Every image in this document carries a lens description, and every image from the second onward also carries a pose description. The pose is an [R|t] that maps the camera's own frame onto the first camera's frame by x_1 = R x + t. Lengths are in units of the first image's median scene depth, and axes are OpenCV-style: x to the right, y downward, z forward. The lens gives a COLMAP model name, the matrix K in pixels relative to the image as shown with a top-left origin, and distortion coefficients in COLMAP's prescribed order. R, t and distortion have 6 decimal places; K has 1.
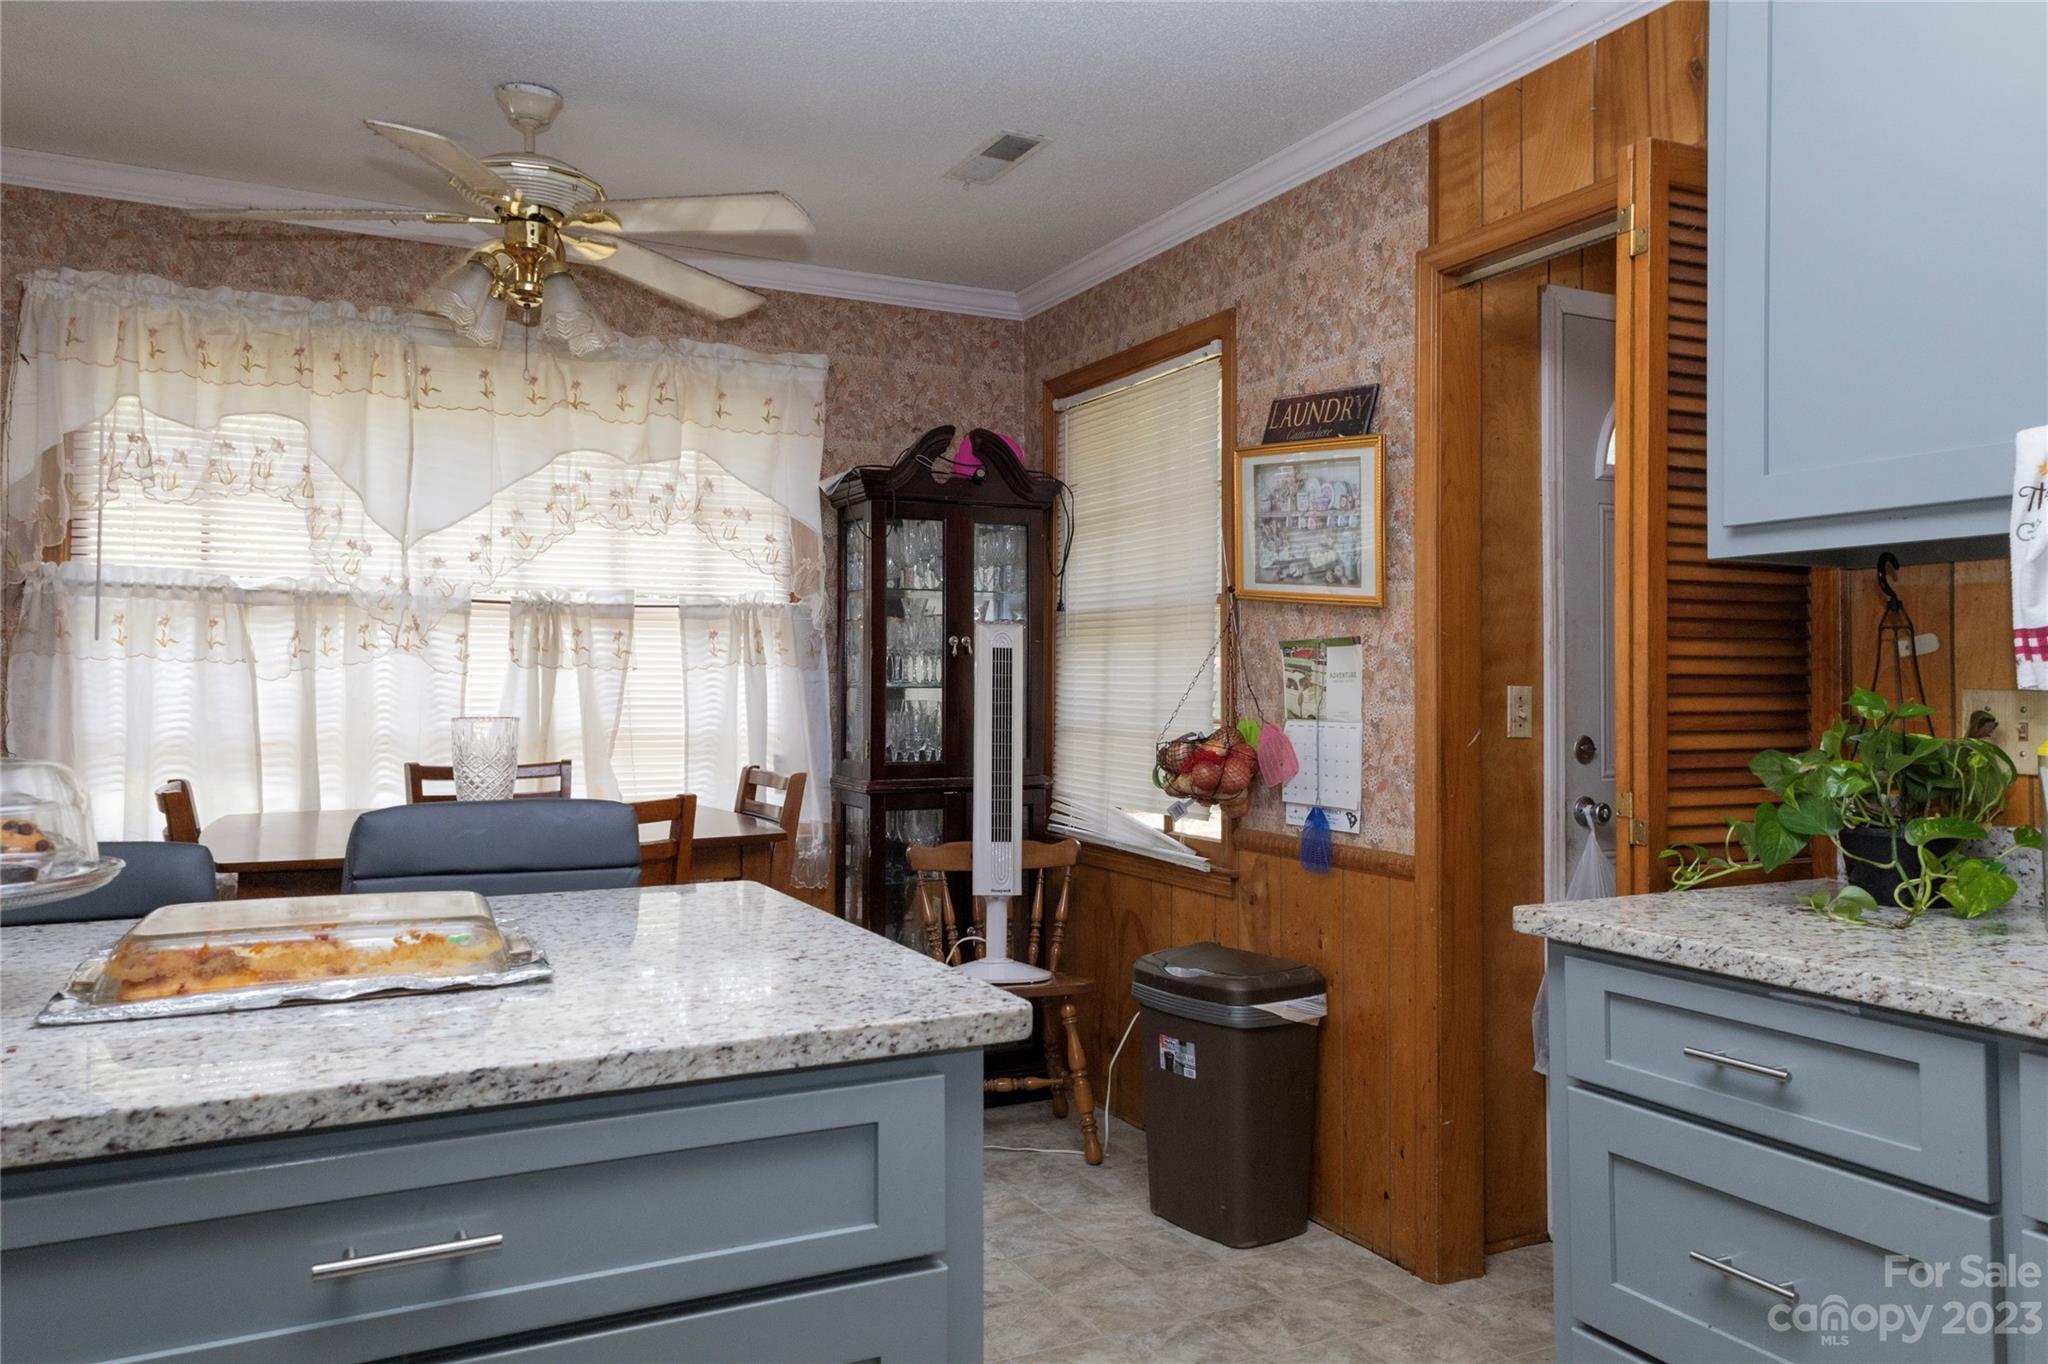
lens RADIAL K [[1427.8, 0, 1027.0], [0, 1427.8, 666.1], [0, 0, 1]] dist [0.026258, 0.006781]
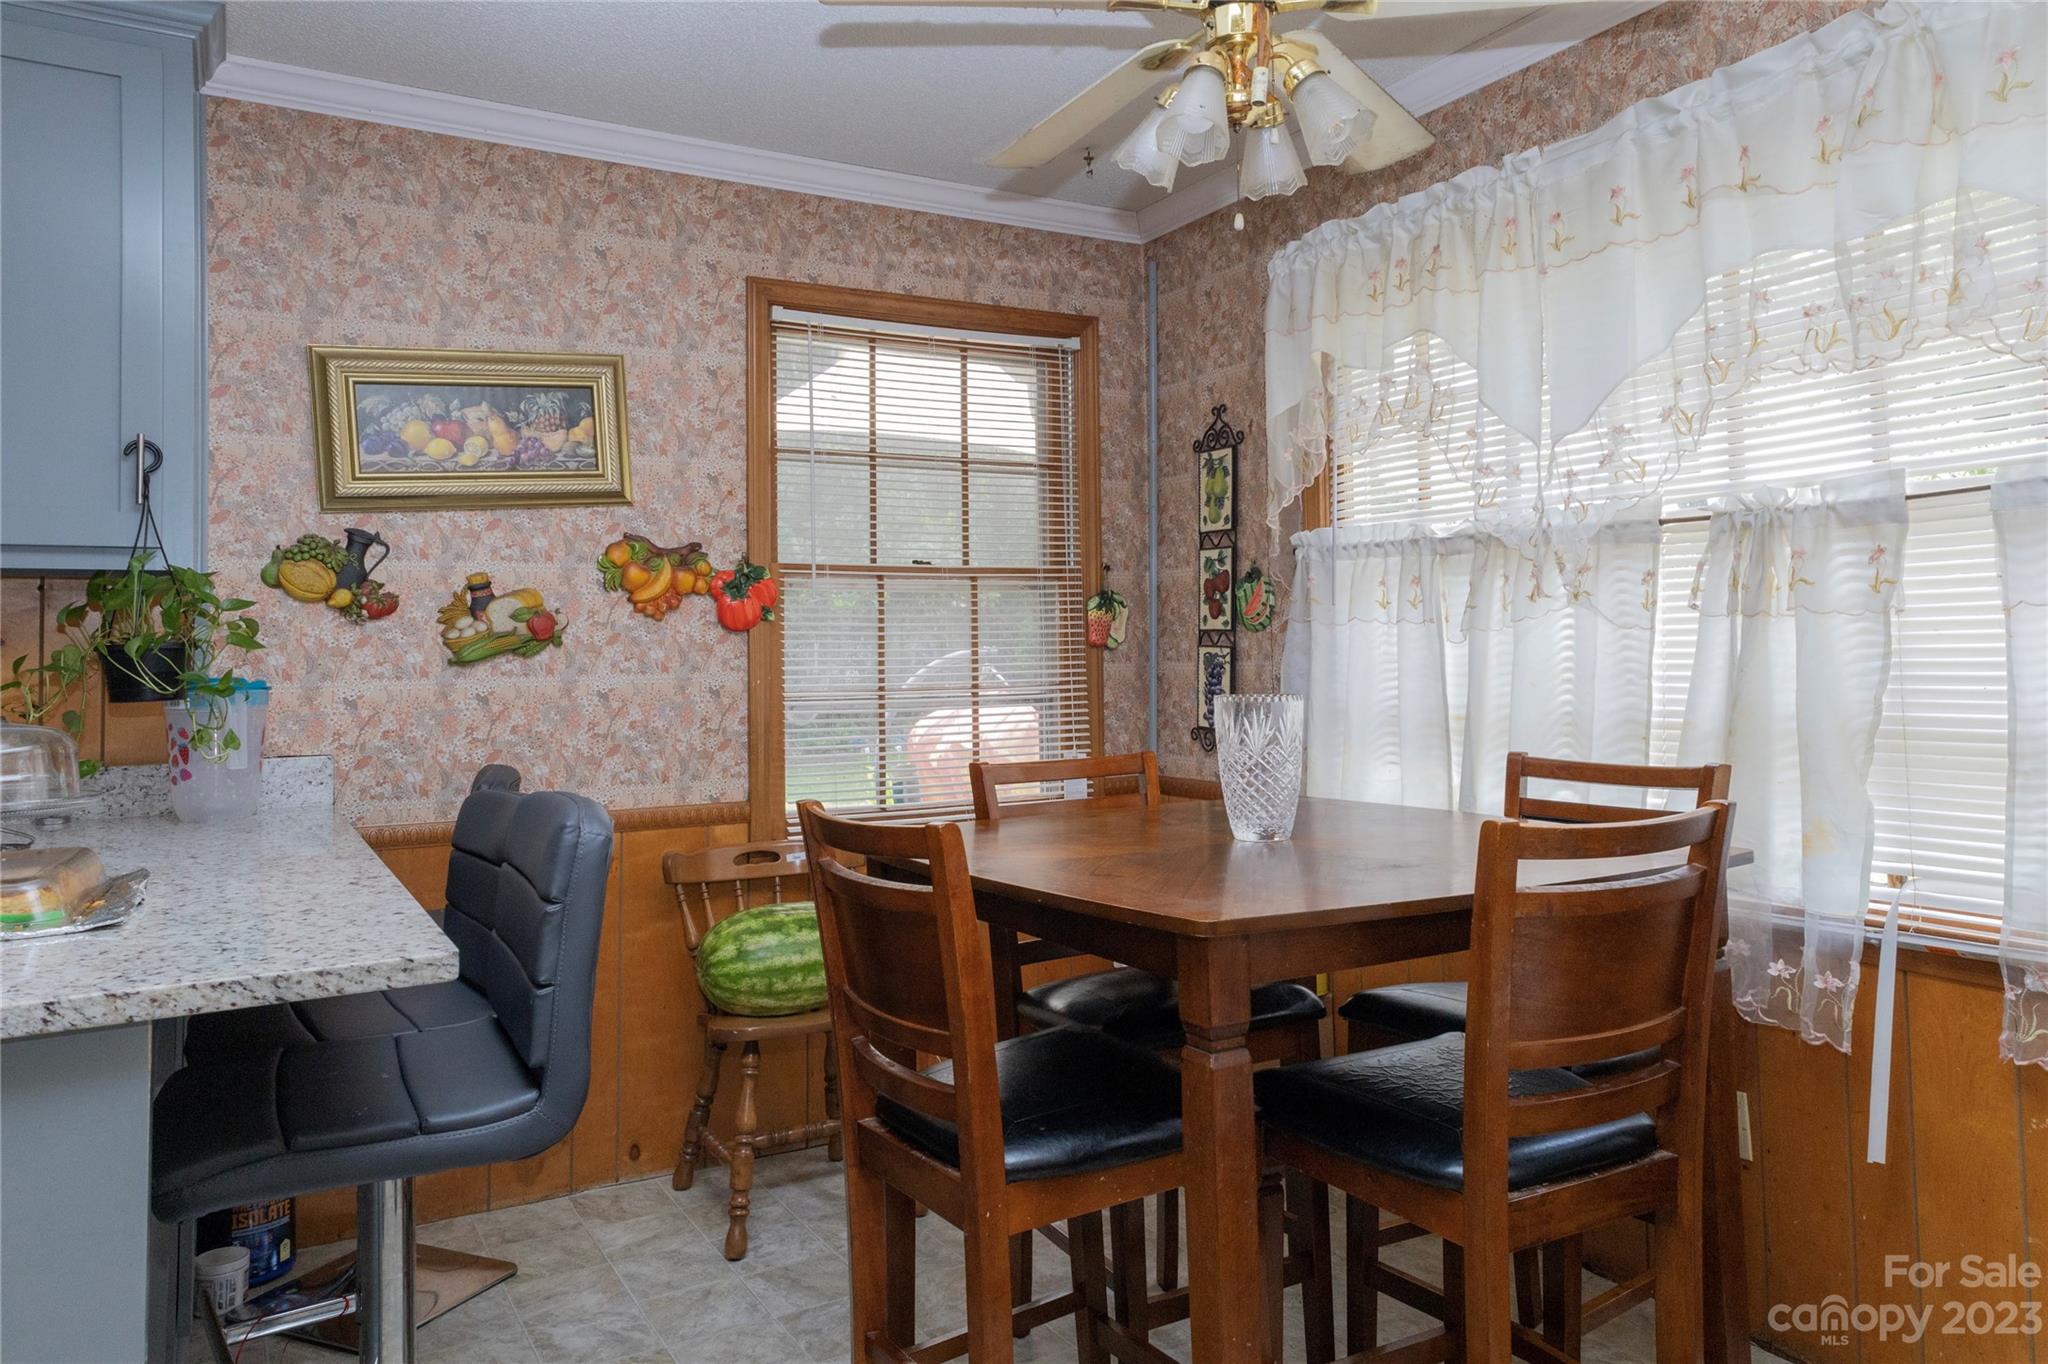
lens RADIAL K [[1427.8, 0, 1055.6], [0, 1427.8, 610.8], [0, 0, 1]] dist [0.026258, 0.006781]
pose [[0.056121, -0.034725, -0.997820, 0.294943], [0.032126, 0.998940, -0.032957, 0.010733], [0.997907, -0.030206, 0.057178, 0.707331]]
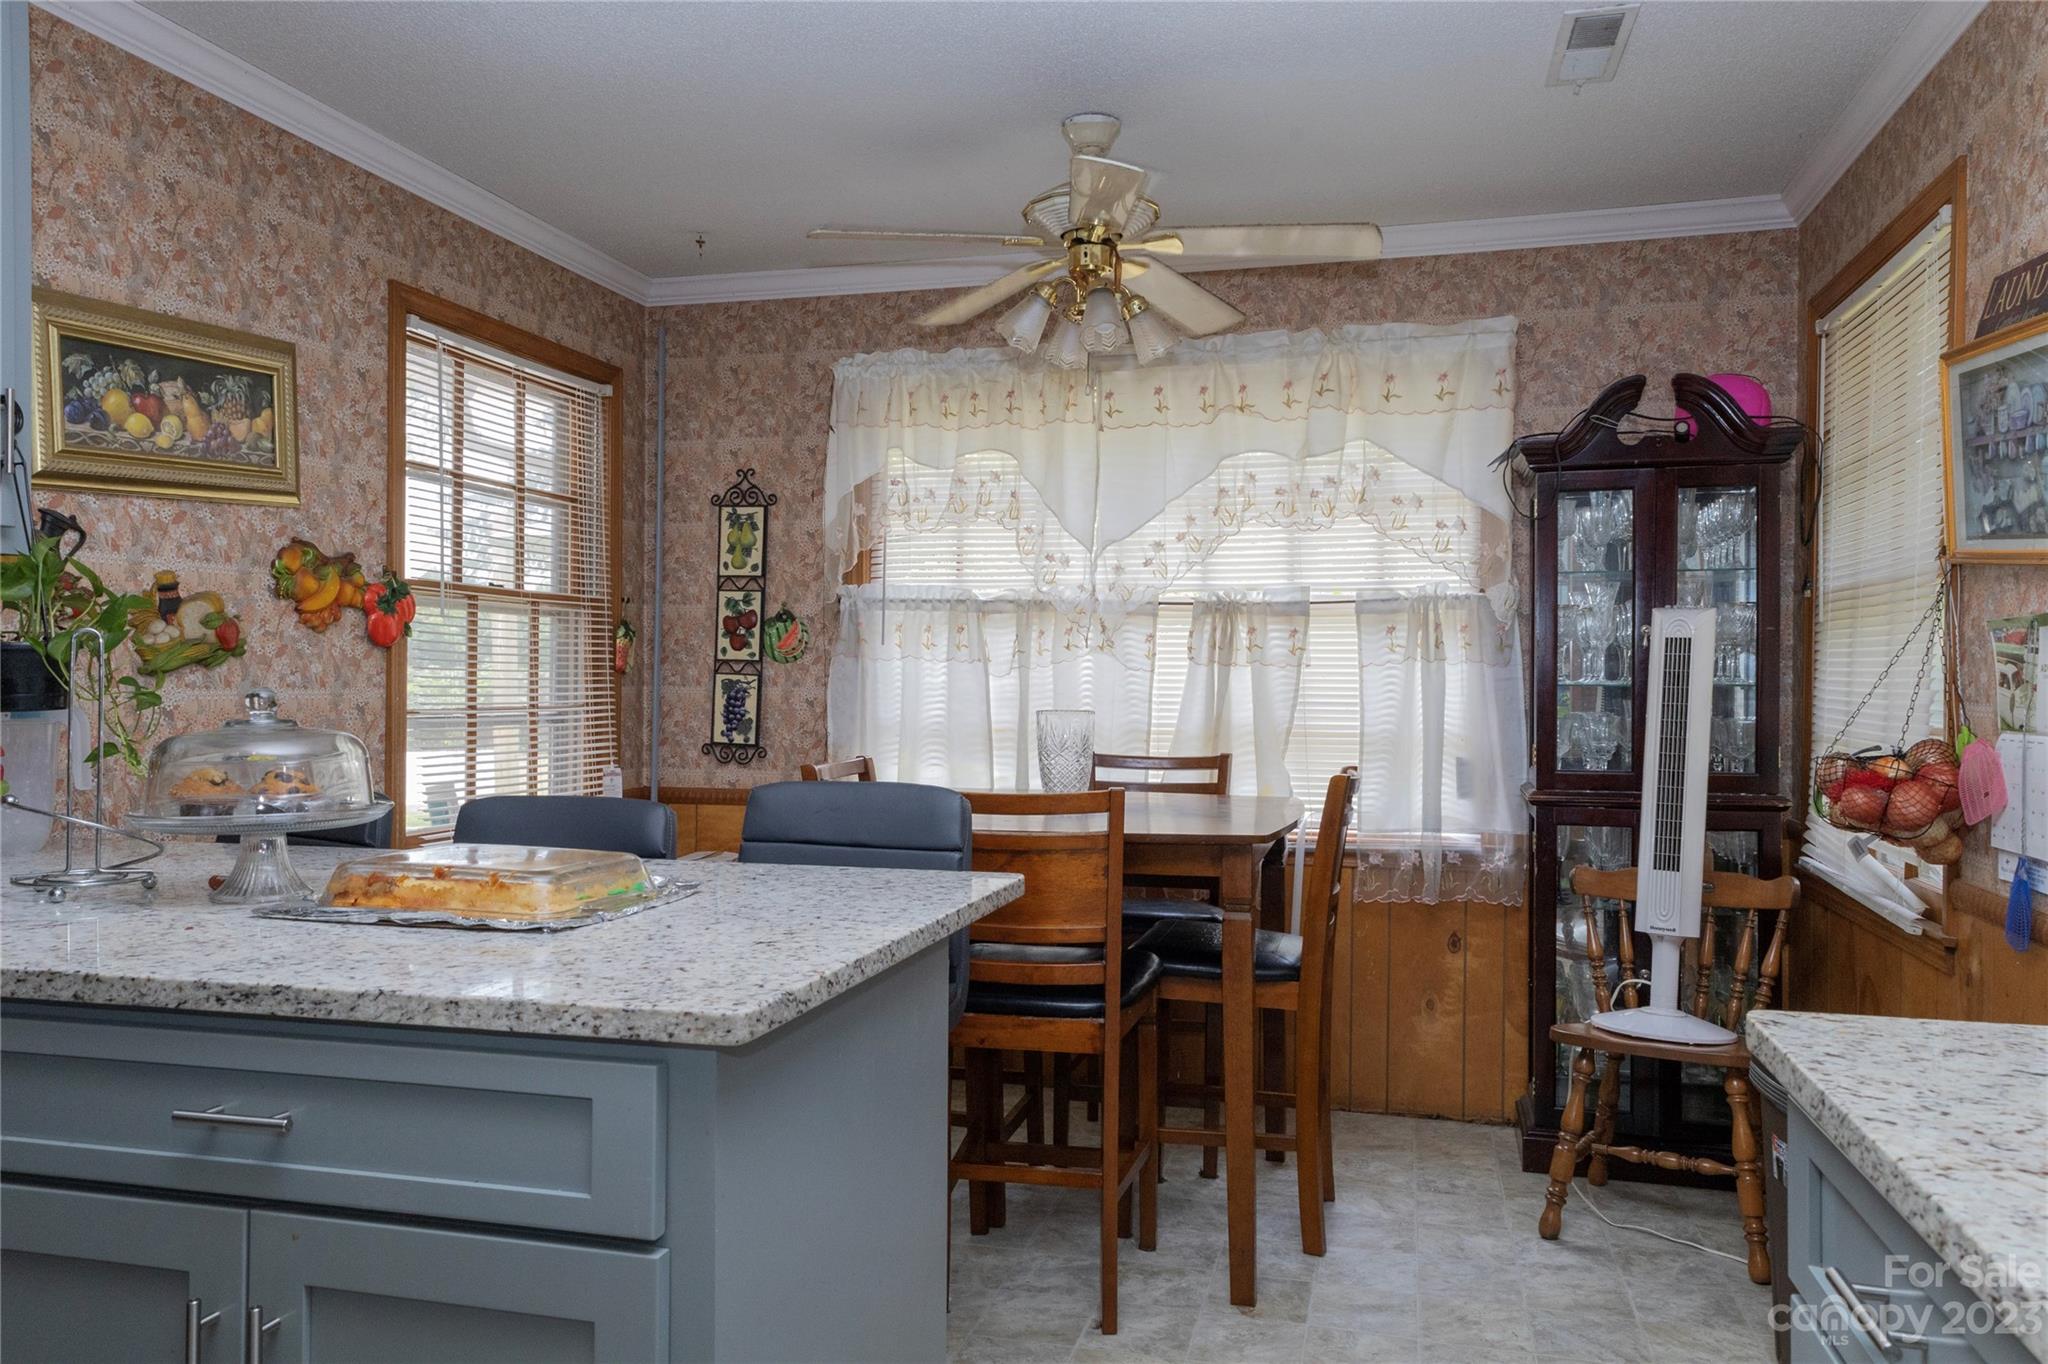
lens RADIAL K [[1427.8, 0, 1068.6], [0, 1427.8, 705.4], [0, 0, 1]] dist [0.026258, 0.006781]
pose [[0.756192, 0.012343, -0.654234, 0.279517], [0.006395, 0.999635, 0.026250, 0.002690], [0.654319, -0.024034, 0.755837, 0.149148]]
